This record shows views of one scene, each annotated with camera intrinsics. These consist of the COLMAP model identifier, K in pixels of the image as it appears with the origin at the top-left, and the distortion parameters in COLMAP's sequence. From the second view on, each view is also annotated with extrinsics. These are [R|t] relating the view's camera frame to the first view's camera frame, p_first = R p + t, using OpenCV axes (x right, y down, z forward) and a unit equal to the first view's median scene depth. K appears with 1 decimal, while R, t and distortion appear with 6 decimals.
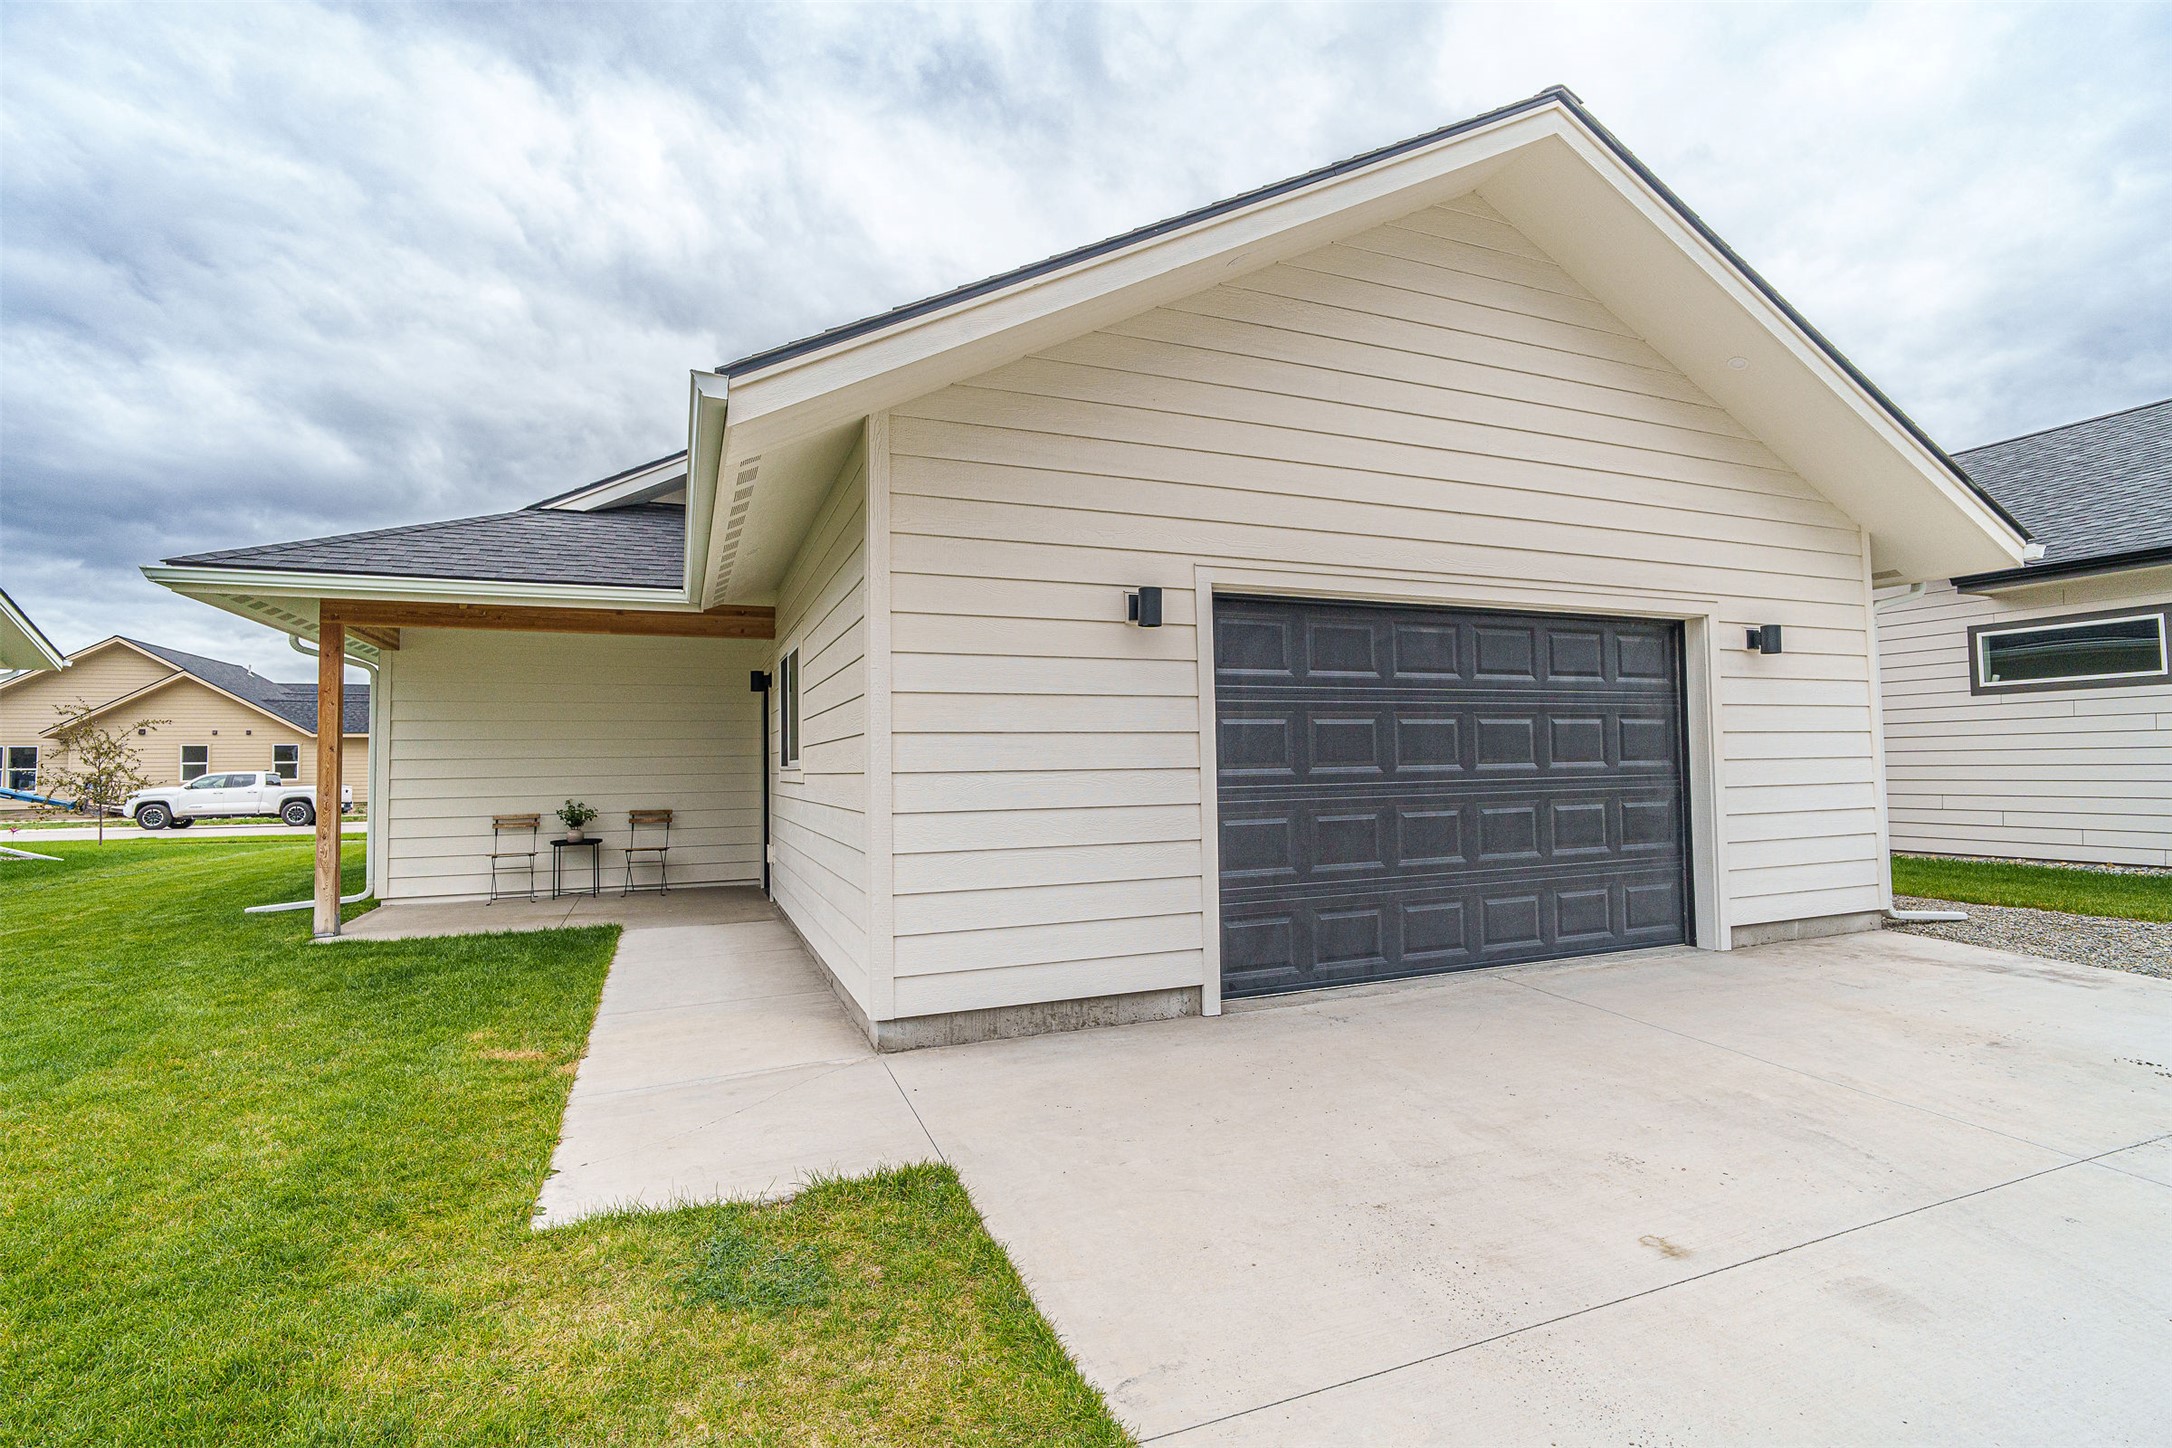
lens RADIAL K [[1000.2, 0, 1080.2], [0, 1000.2, 717.0], [0, 0, 1]] dist [-0.001522, 0.001375]
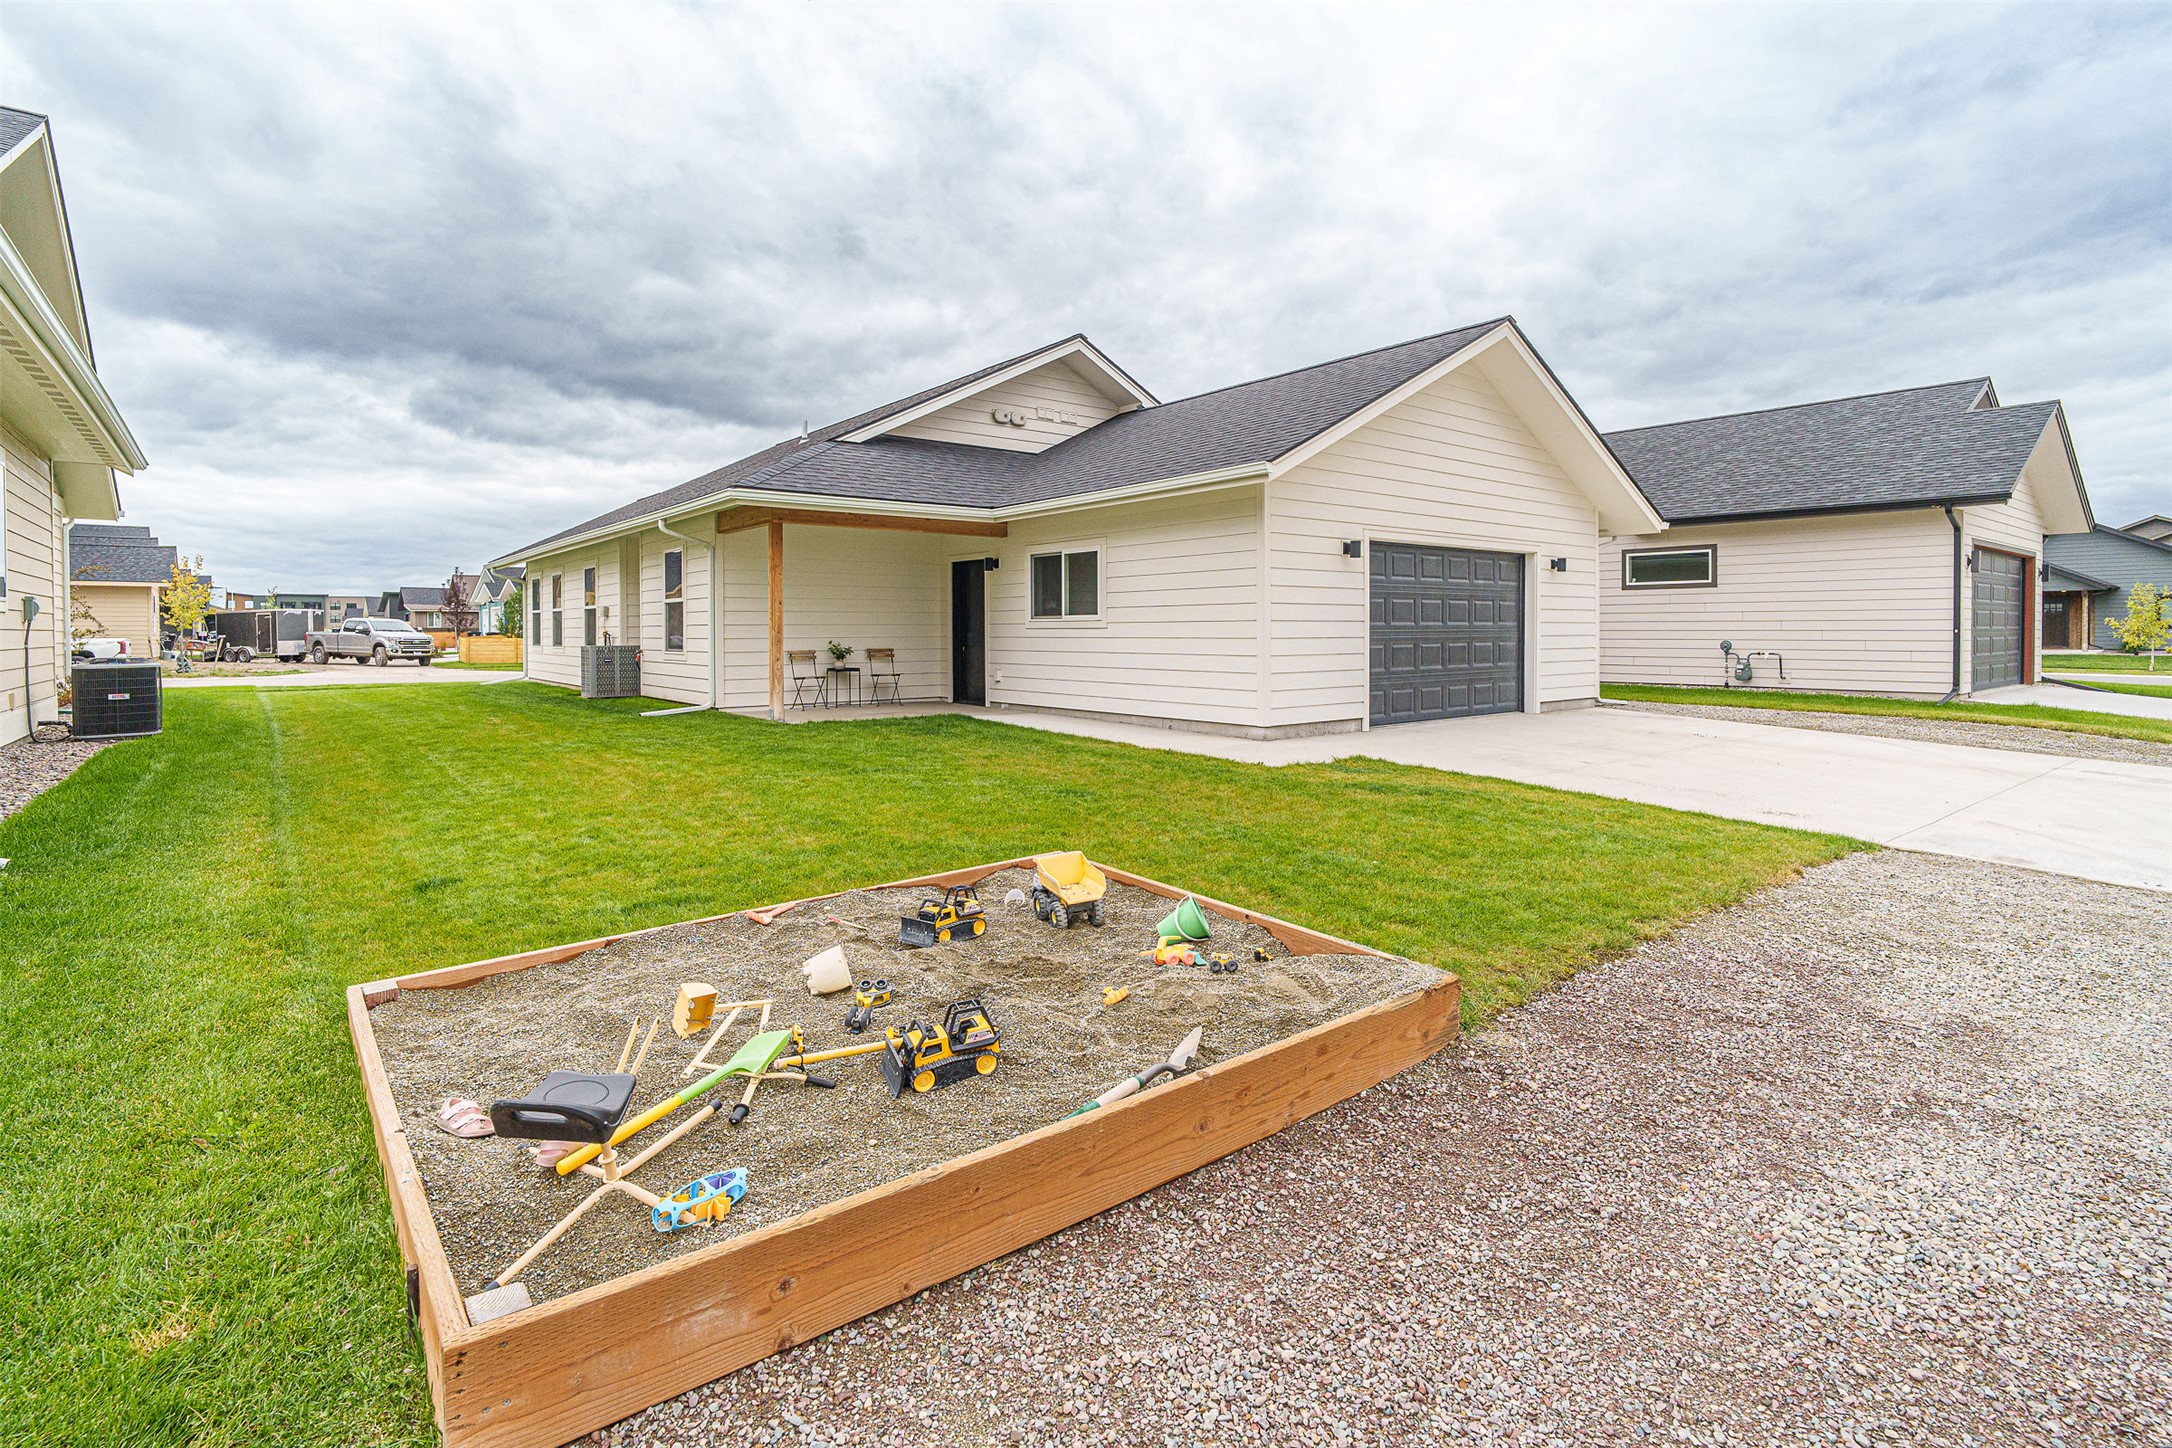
lens RADIAL K [[1034.6, 0, 1088.1], [0, 1034.6, 632.6], [0, 0, 1]] dist [-0.000711, 0.000204]
pose [[0.959320, 0.012172, 0.282059, -0.634588], [-0.026116, 0.998612, 0.045729, -0.007120], [-0.281111, -0.051235, 0.958307, -0.585264]]
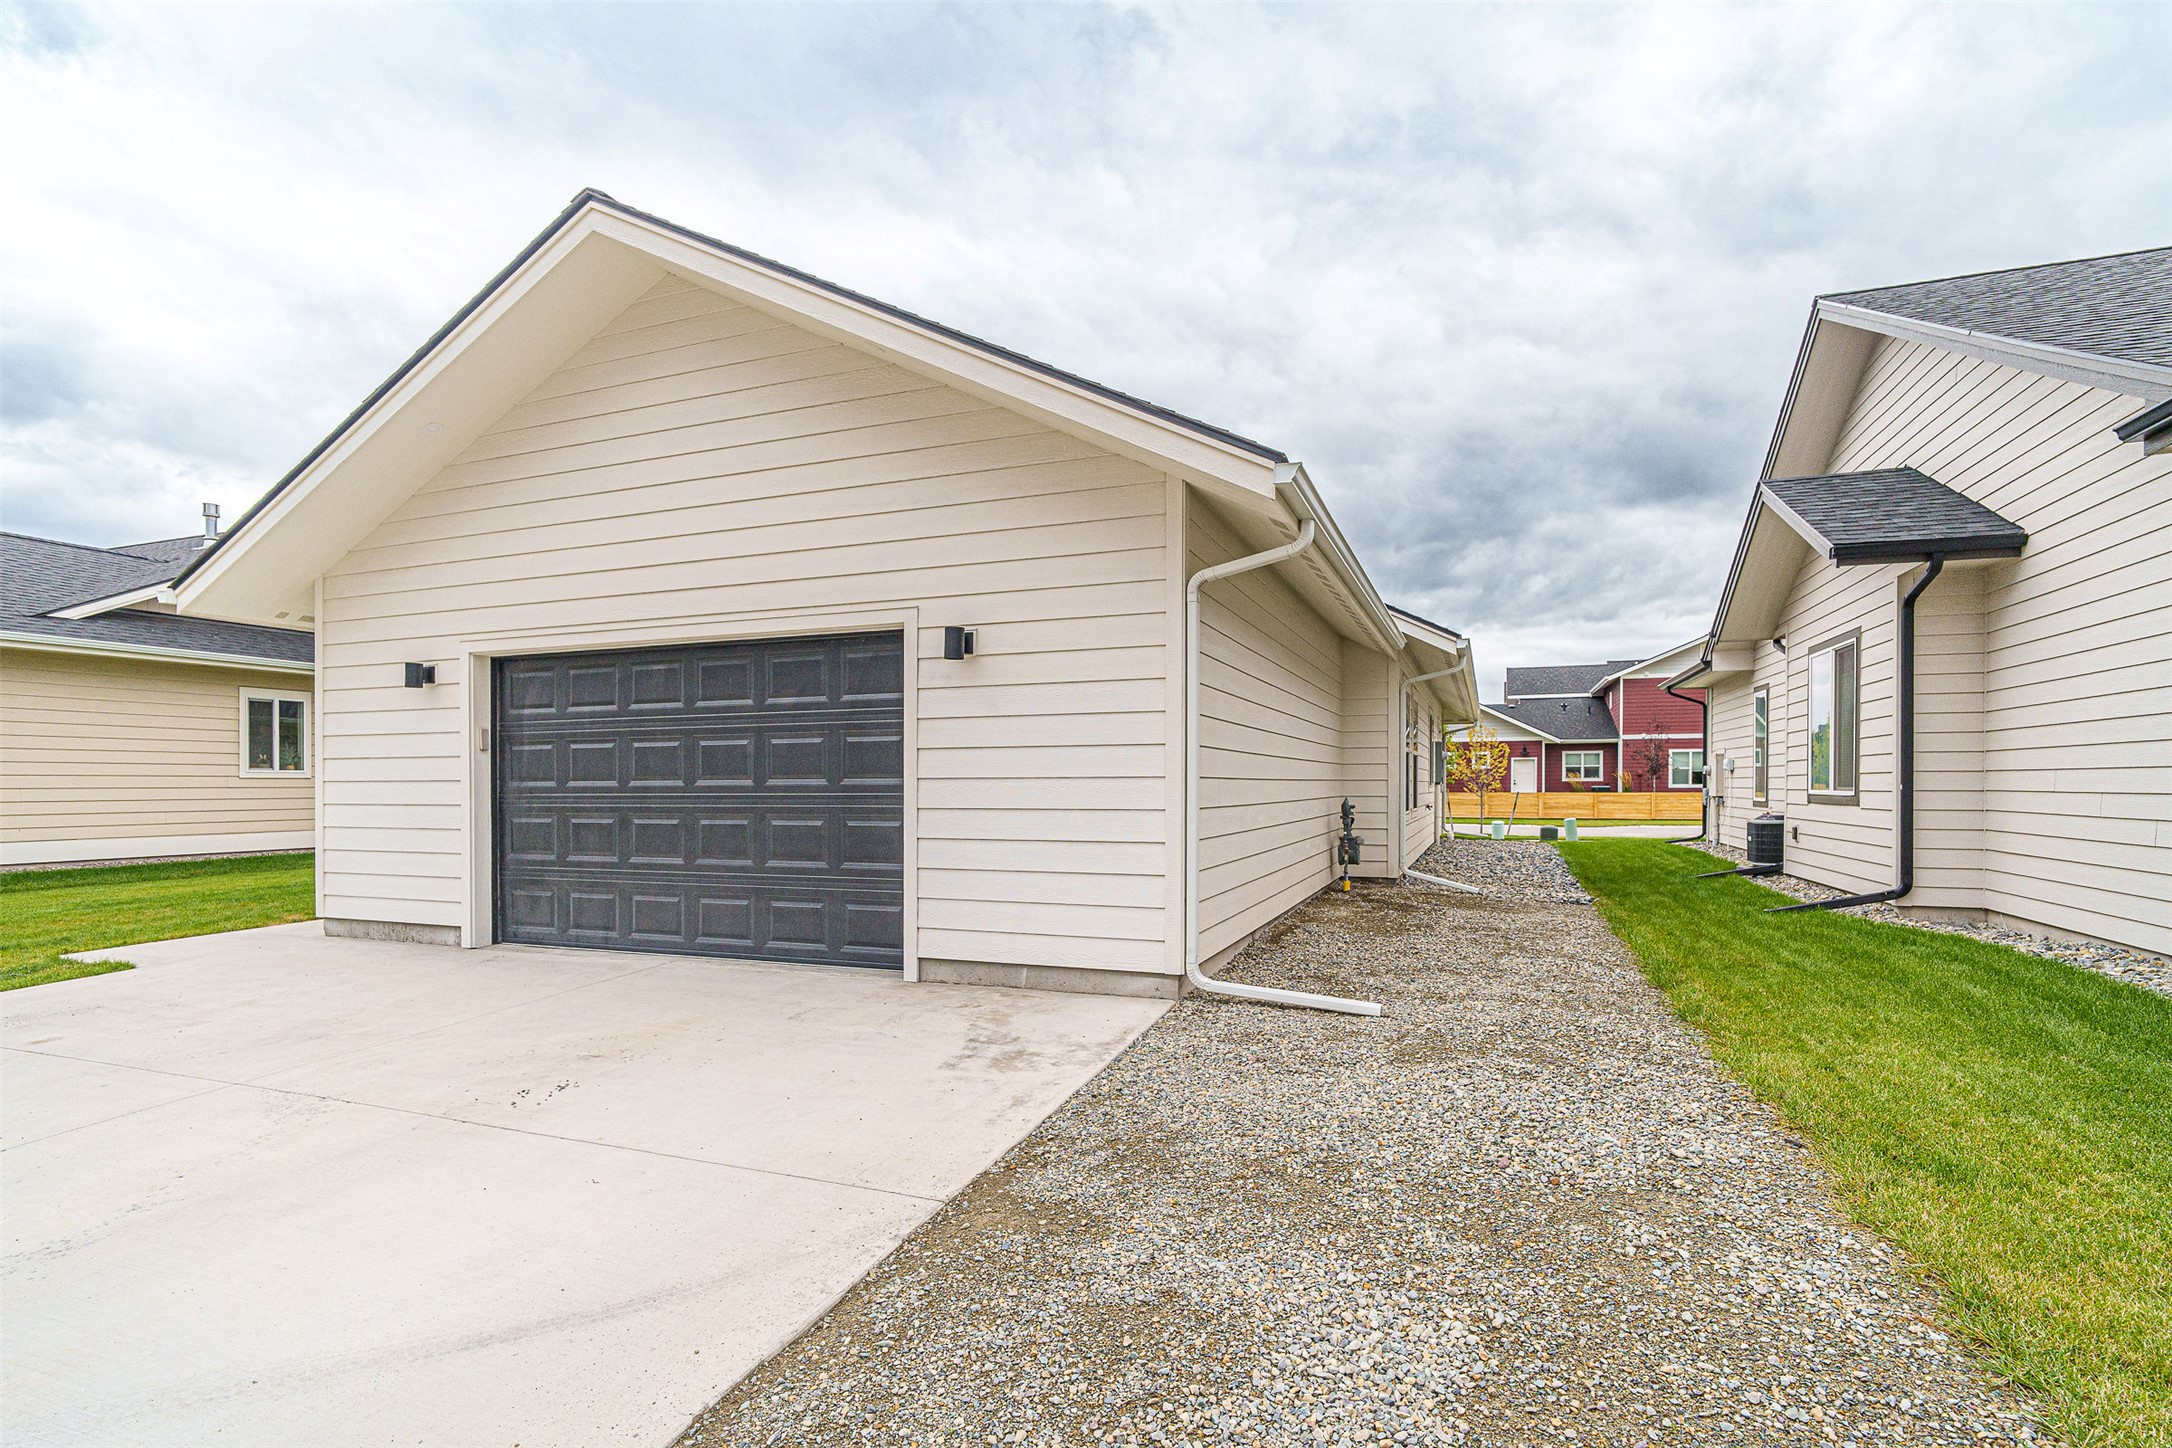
lens RADIAL K [[1033.1, 0, 1090.3], [0, 1033.1, 784.3], [0, 0, 1]] dist [-0.007353, 0.000055]
pose [[0.726790, 0.015299, -0.686690, 1.041279], [0.027310, 0.998318, 0.051148, 0.002336], [0.686317, -0.055927, 0.725149, 0.305790]]
